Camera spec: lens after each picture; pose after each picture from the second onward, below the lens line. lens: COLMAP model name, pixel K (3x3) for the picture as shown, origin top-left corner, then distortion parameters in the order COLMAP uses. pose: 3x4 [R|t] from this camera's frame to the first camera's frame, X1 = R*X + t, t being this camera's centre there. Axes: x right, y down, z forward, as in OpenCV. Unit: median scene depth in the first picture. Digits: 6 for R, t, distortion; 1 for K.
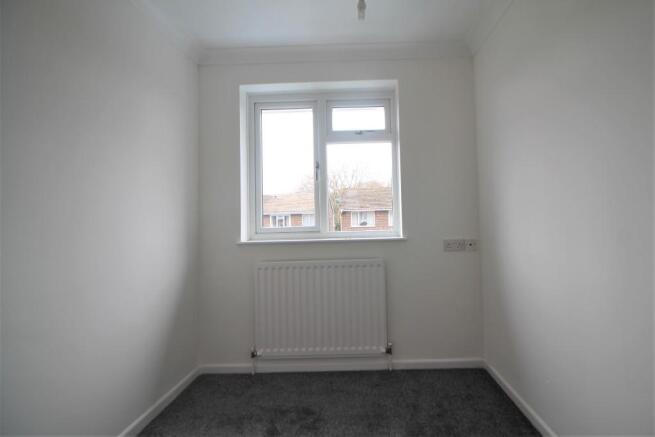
lens RADIAL K [[406.2, 0, 351.0], [0, 406.2, 202.4], [0, 0, 1]] dist [0.001711, -0.046774]
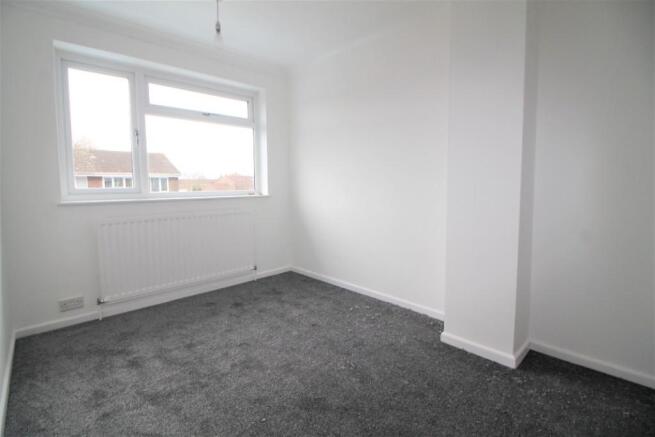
lens RADIAL K [[309.1, 0, 329.1], [0, 309.1, 214.7], [0, 0, 1]] dist [0.000441, -0.016048]
pose [[0.711010, -0.045397, 0.701715, -0.340538], [-0.048662, 0.992345, 0.113505, 0.012522], [-0.701496, -0.114850, 0.703358, 0.000700]]
